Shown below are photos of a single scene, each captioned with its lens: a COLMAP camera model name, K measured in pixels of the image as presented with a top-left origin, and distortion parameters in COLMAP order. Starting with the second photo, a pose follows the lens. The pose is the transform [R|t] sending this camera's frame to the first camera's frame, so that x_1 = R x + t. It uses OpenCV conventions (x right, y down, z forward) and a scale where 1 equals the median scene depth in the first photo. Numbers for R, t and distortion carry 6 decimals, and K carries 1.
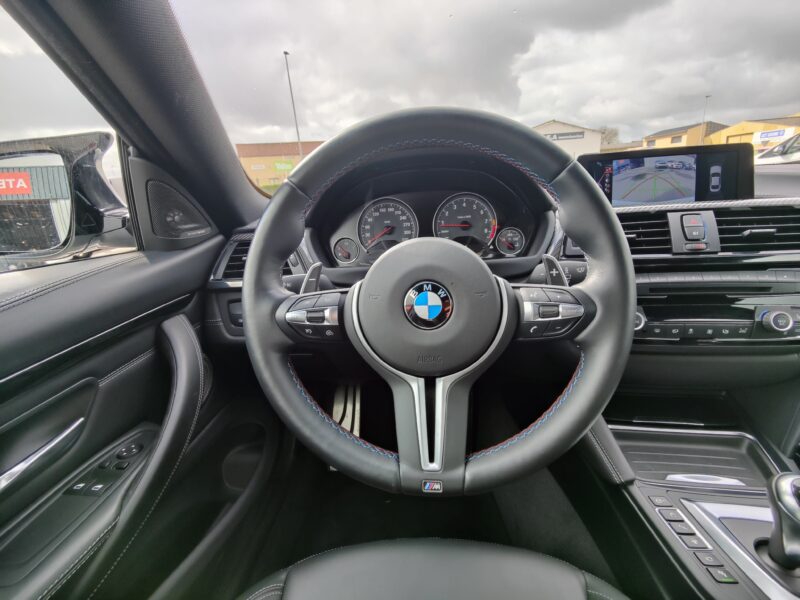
lens RADIAL K [[347.9, 0, 401.8], [0, 347.9, 303.5], [0, 0, 1]] dist [0.005052, -0.005727]
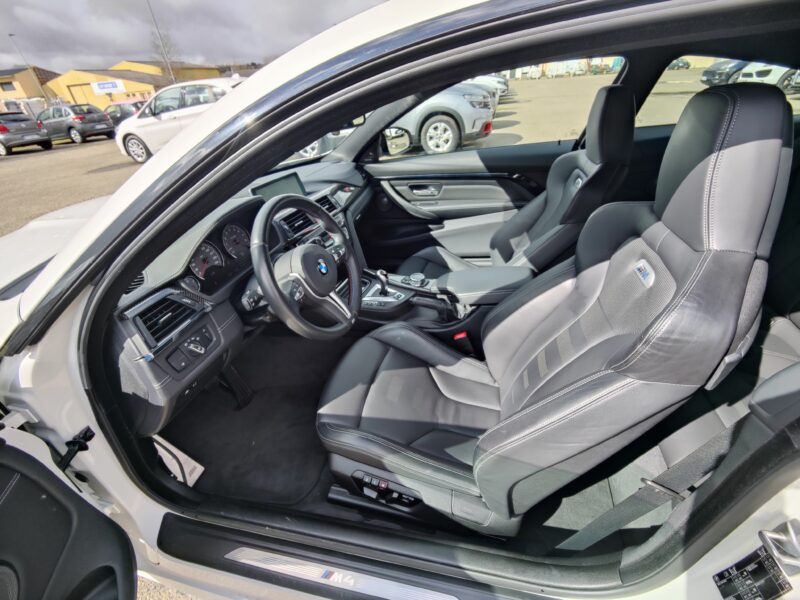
lens RADIAL K [[347.9, 0, 403.1], [0, 347.9, 305.4], [0, 0, 1]] dist [0.005052, -0.005727]
pose [[0.173194, -0.479771, 0.860130, -1.622271], [0.372508, 0.840362, 0.393738, -0.411595], [-0.911725, 0.252212, 0.324264, -0.268610]]
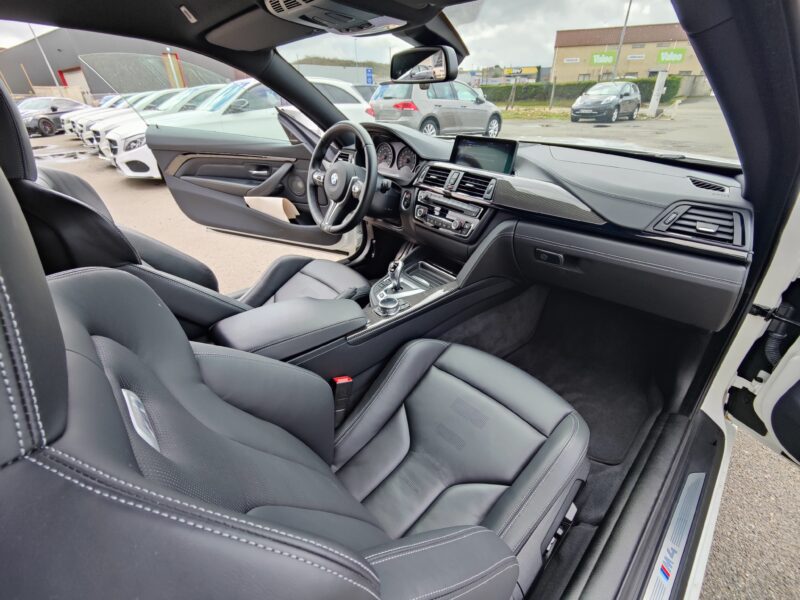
lens RADIAL K [[347.9, 0, 404.0], [0, 347.9, 310.7], [0, 0, 1]] dist [0.005052, -0.005727]
pose [[0.725467, 0.409418, -0.553240, 2.309865], [-0.254762, 0.906473, 0.336753, -0.123309], [0.639370, -0.103359, 0.761920, -1.072188]]
